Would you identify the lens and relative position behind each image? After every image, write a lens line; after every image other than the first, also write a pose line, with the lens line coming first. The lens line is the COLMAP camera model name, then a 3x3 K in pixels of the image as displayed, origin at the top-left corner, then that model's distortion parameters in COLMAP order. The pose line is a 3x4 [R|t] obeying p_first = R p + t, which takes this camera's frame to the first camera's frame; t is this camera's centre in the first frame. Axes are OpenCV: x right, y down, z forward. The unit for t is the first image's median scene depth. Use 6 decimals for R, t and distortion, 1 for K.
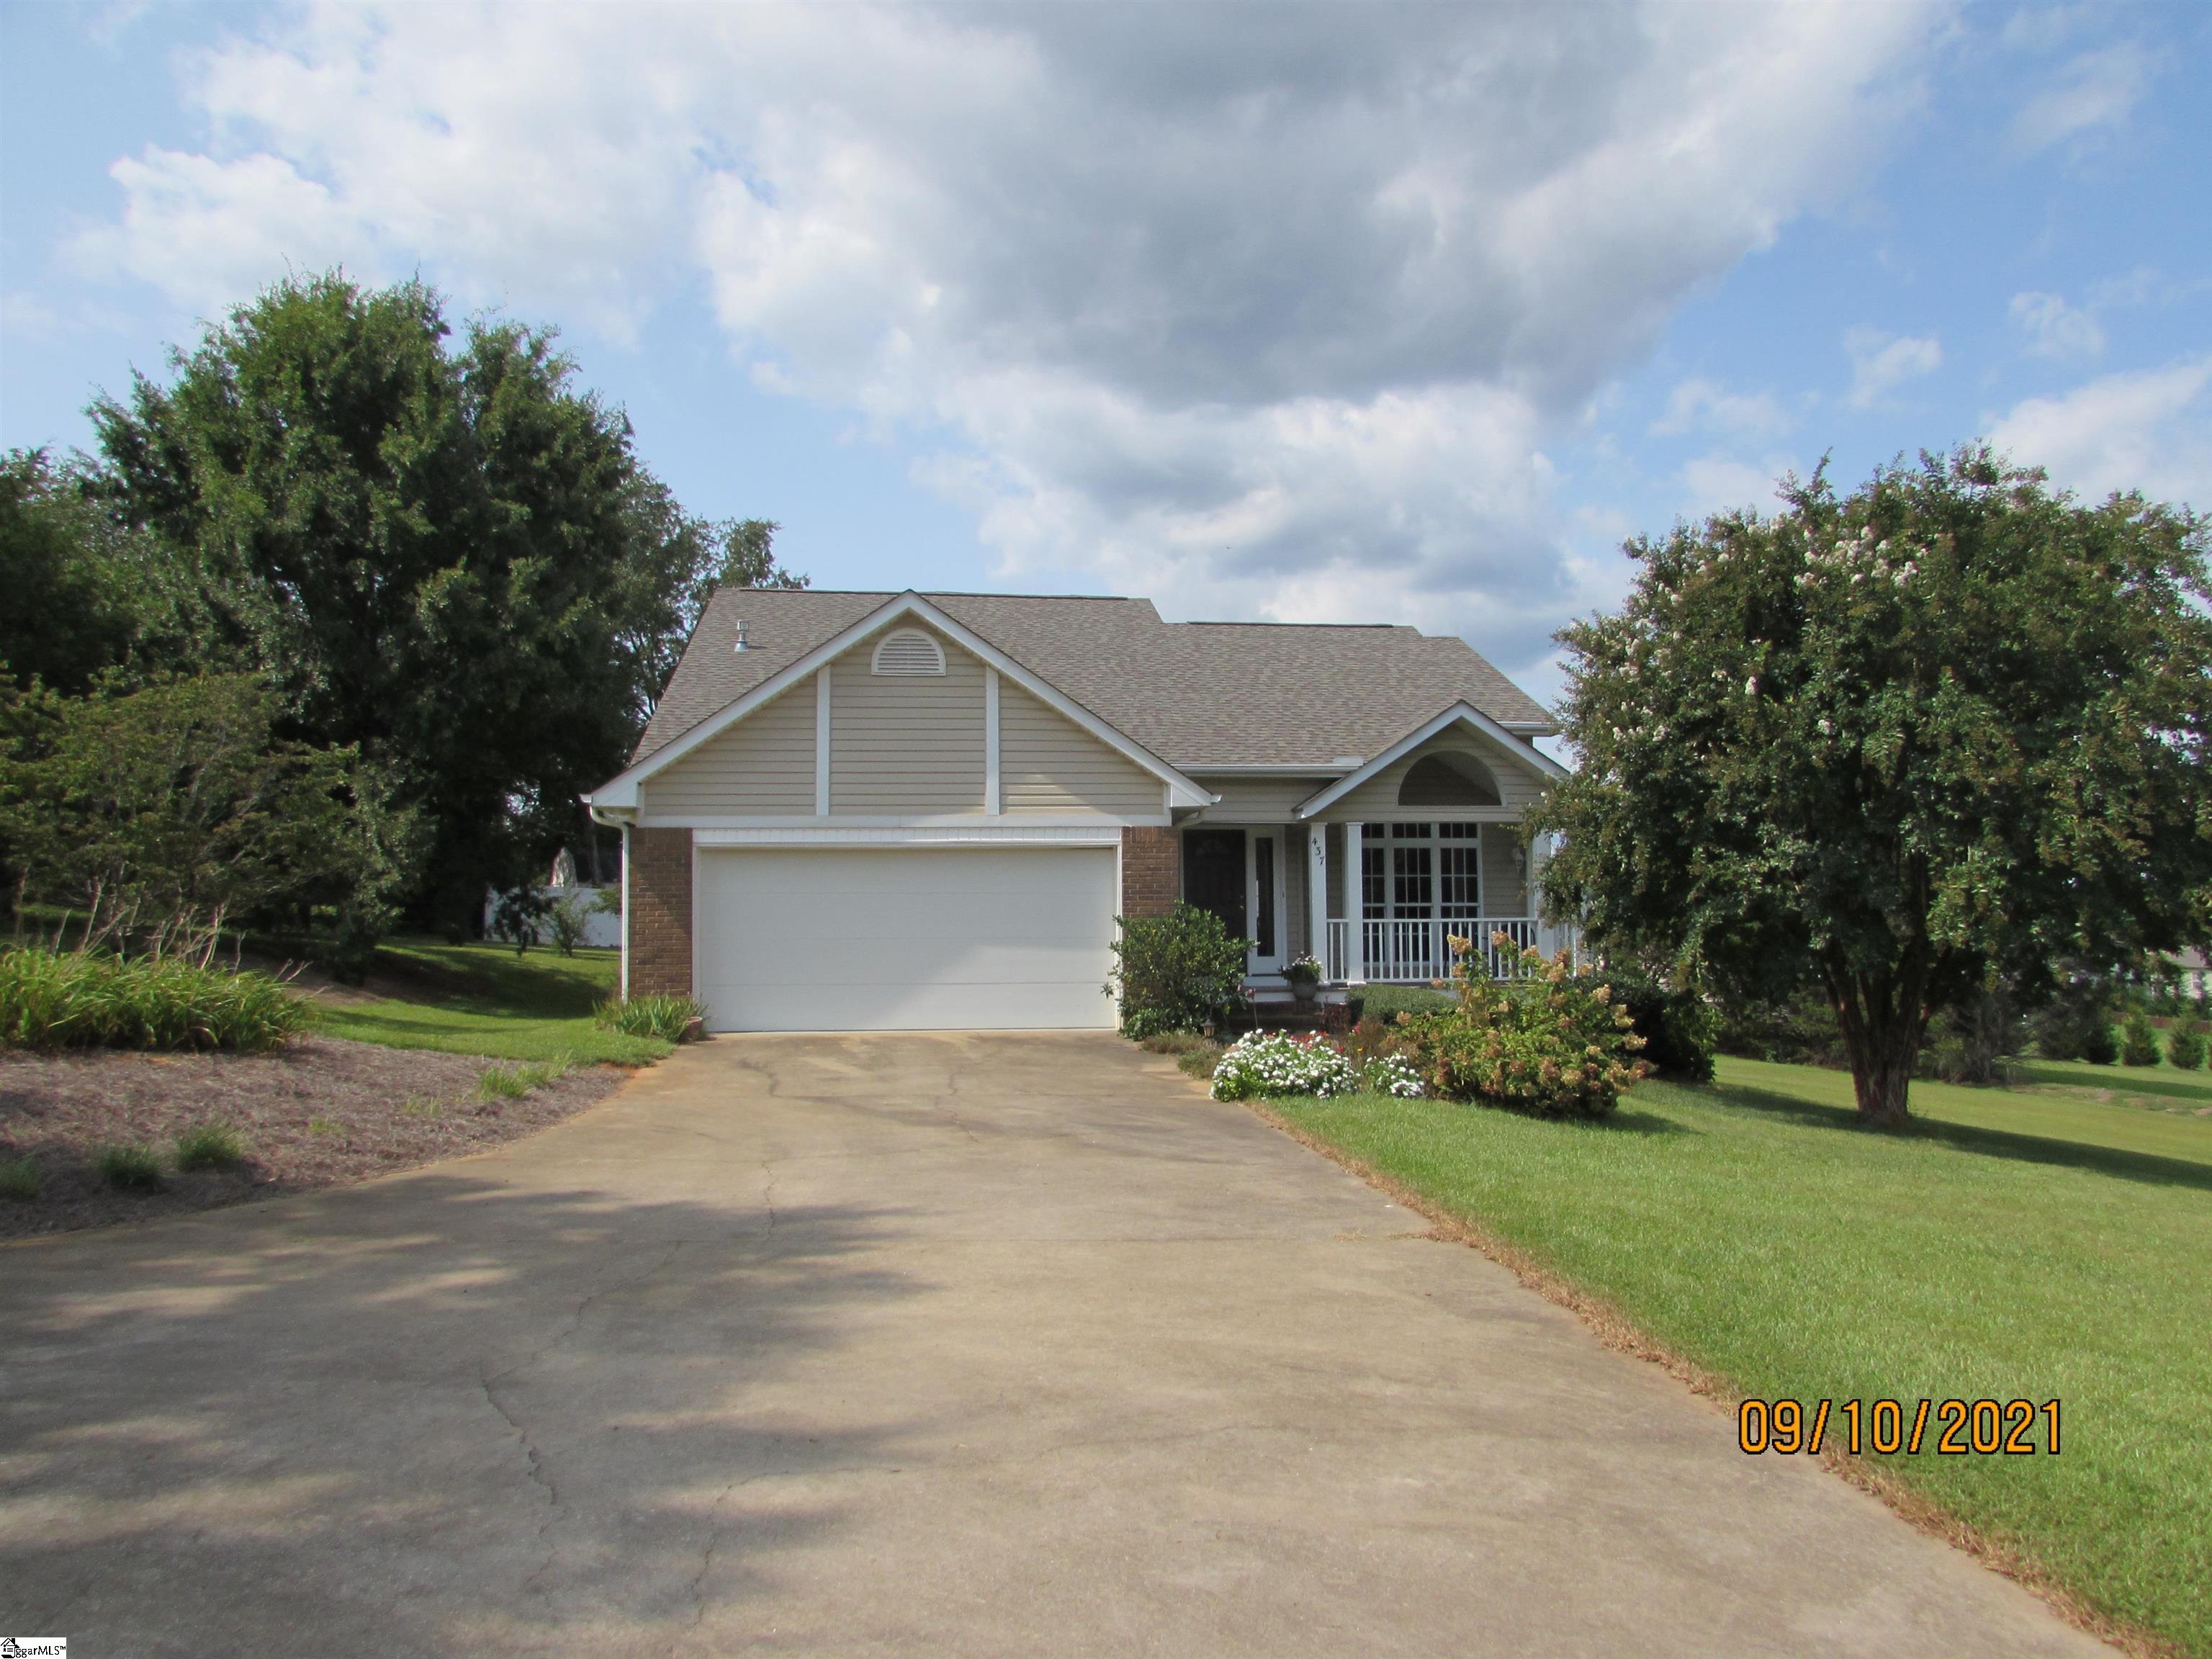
lens RADIAL K [[1545.3, 0, 1108.2], [0, 1545.3, 827.2], [0, 0, 1]] dist [-0.044262, 0.014096]
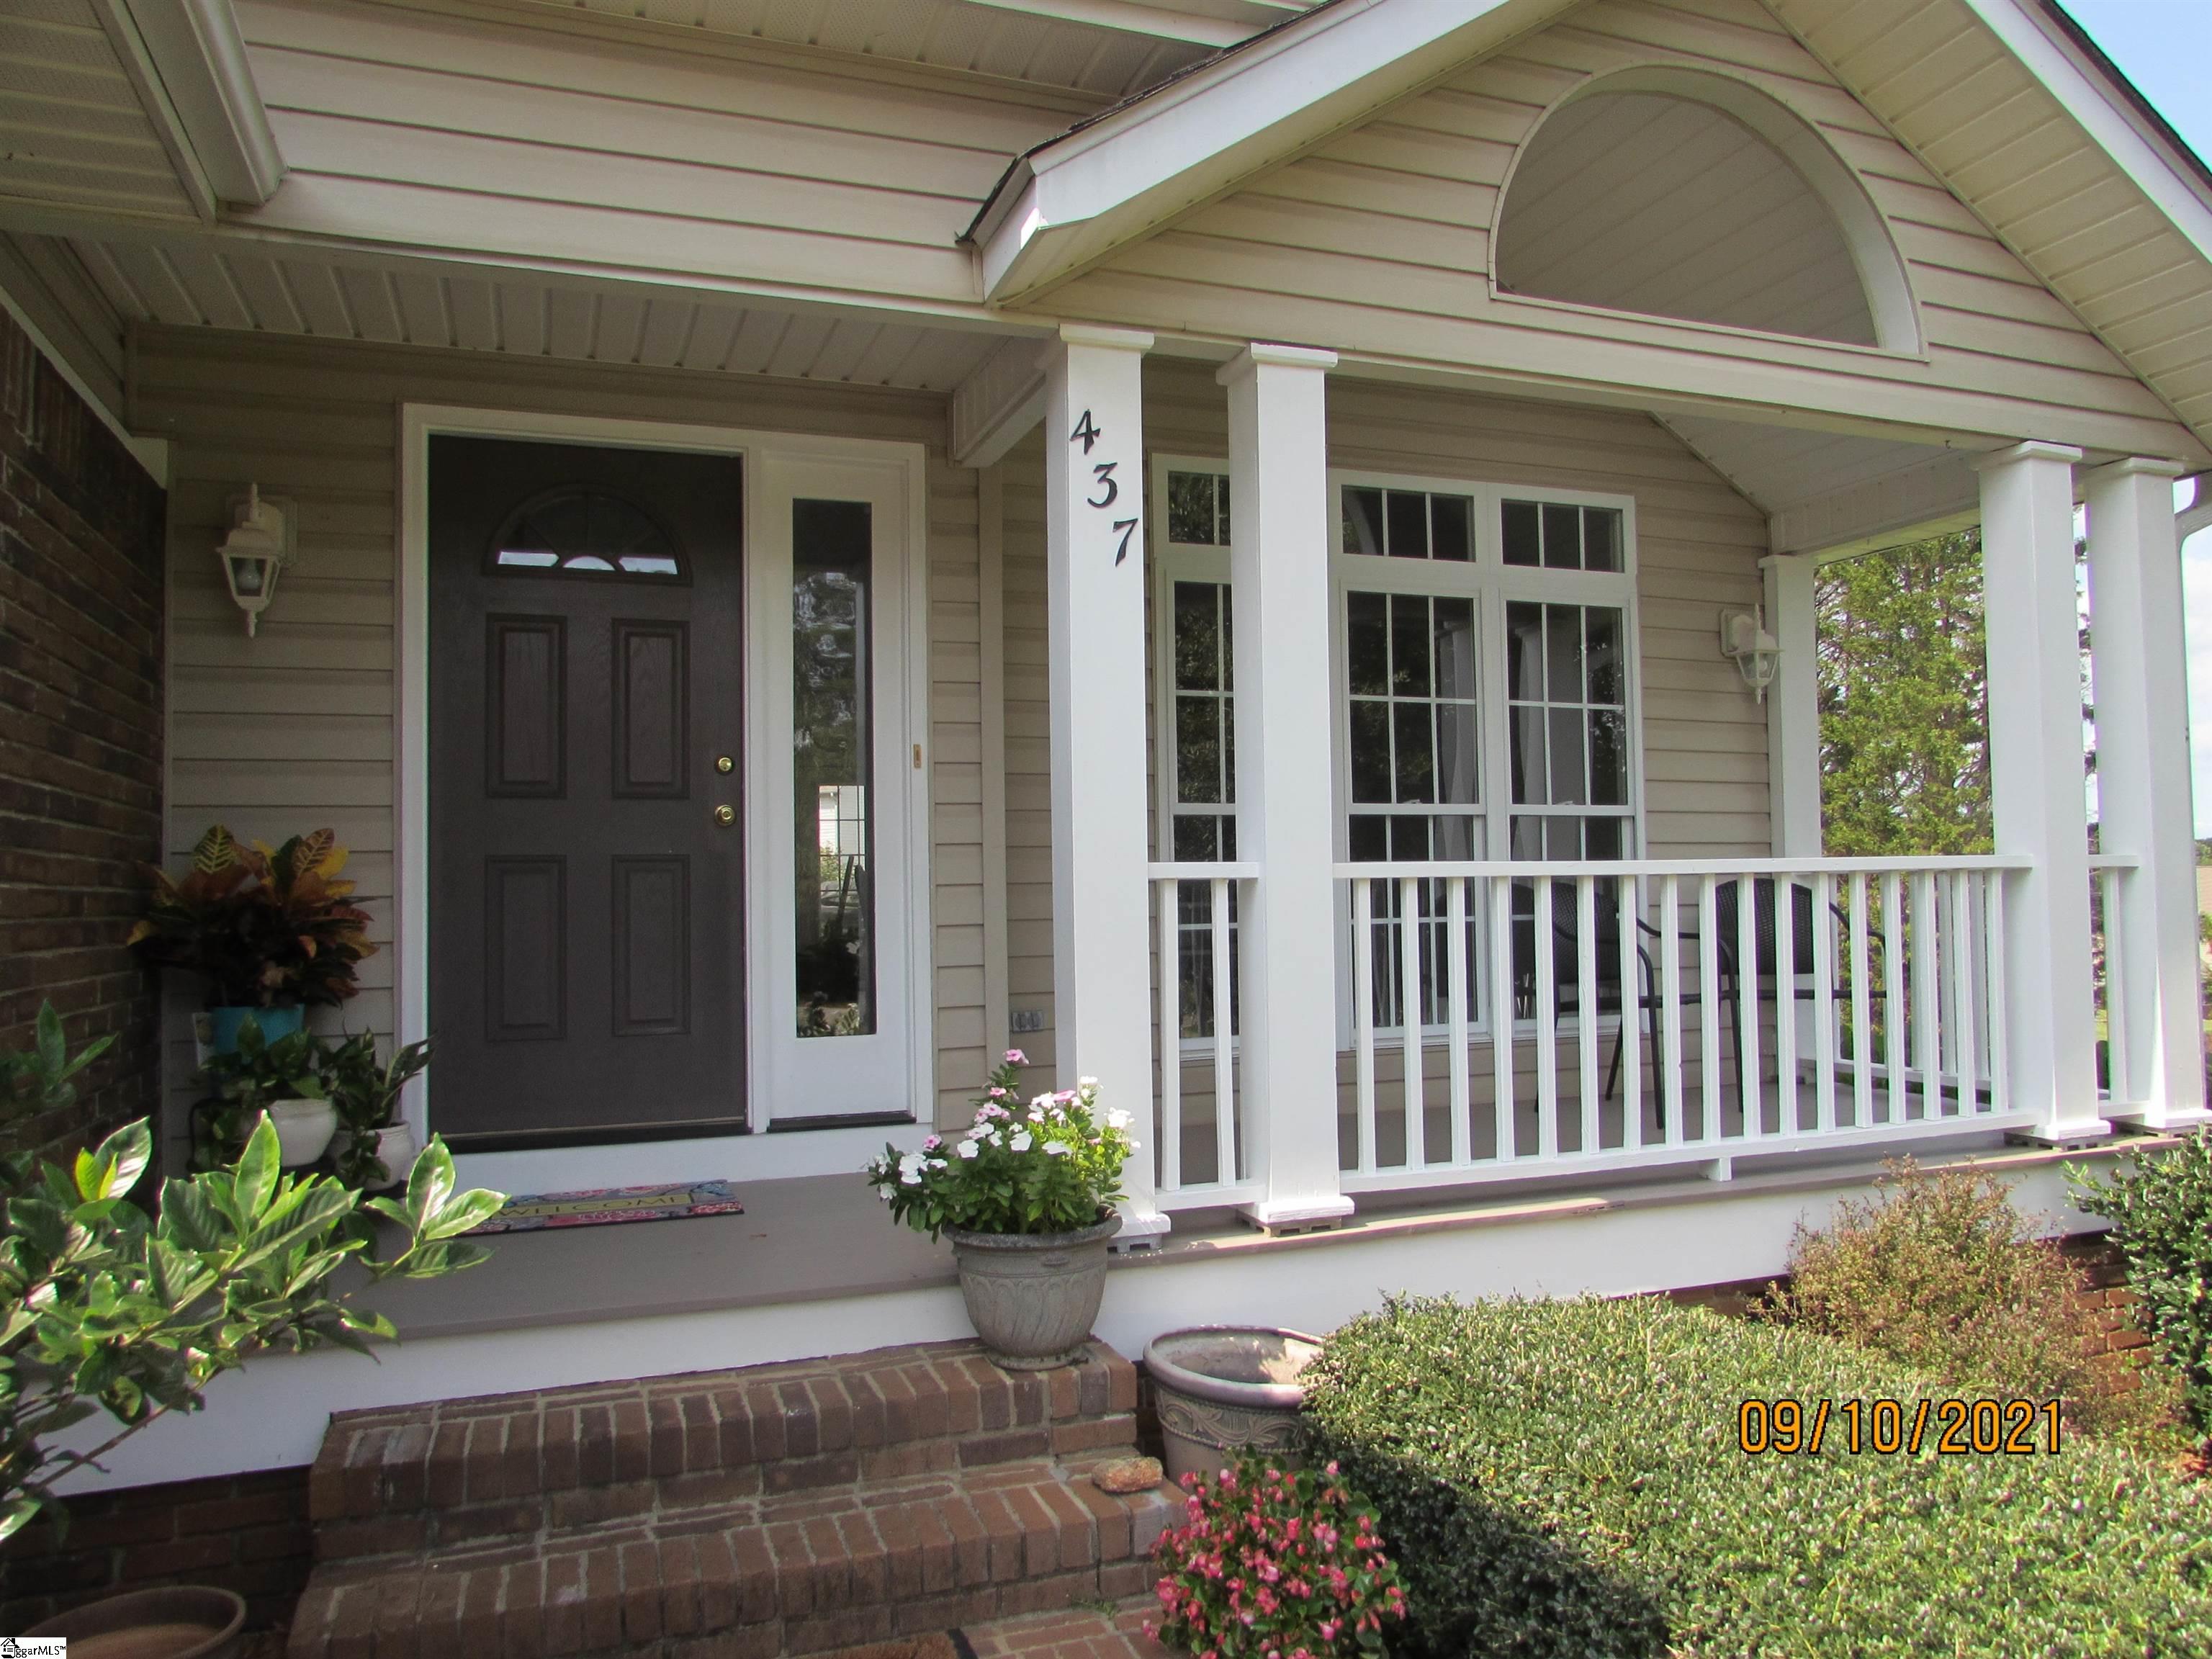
lens RADIAL K [[1545.3, 0, 1110.4], [0, 1545.3, 828.8], [0, 0, 1]] dist [-0.044262, 0.014096]
pose [[0.974828, 0.001861, 0.222950, 0.095881], [-0.008616, 0.999533, 0.029331, 0.050011], [-0.222791, -0.030513, 0.974389, 0.816339]]
